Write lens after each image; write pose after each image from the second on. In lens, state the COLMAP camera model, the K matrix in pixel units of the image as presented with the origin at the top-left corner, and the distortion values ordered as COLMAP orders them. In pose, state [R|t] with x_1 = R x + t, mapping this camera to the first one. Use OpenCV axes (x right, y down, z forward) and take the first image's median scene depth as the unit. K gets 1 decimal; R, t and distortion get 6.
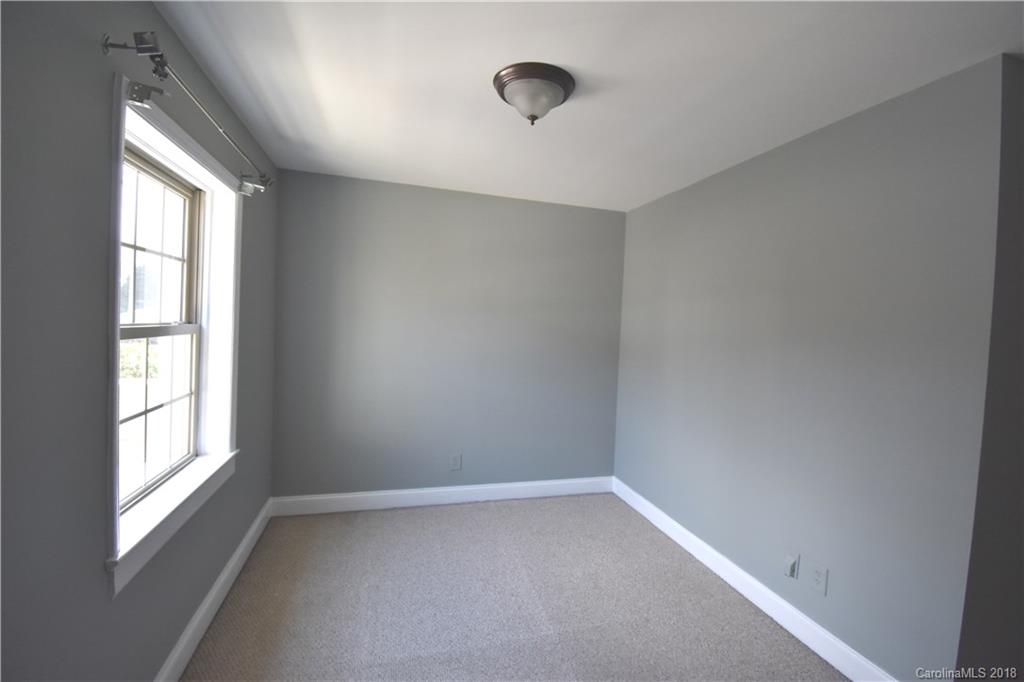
lens RADIAL K [[451.6, 0, 521.1], [0, 451.6, 337.5], [0, 0, 1]] dist [0.021134, -0.027434]
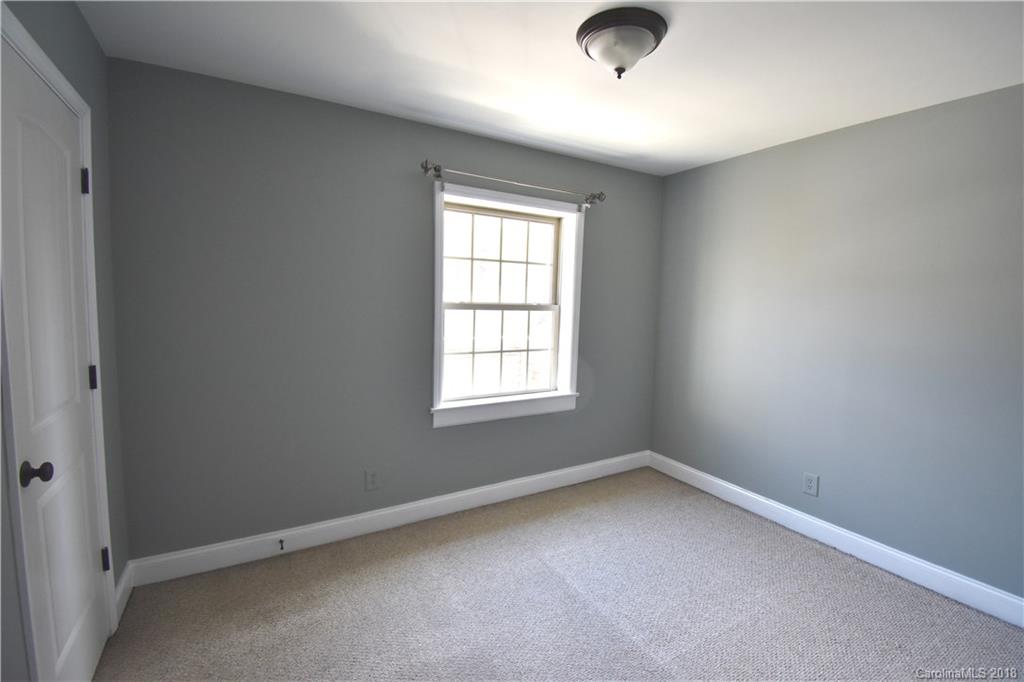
lens RADIAL K [[451.6, 0, 521.1], [0, 451.6, 337.5], [0, 0, 1]] dist [0.021134, -0.027434]
pose [[0.250118, 0.048470, -0.967001, 0.700116], [-0.049474, 0.998081, 0.037231, 0.027735], [0.966951, 0.038530, 0.252036, 0.460723]]
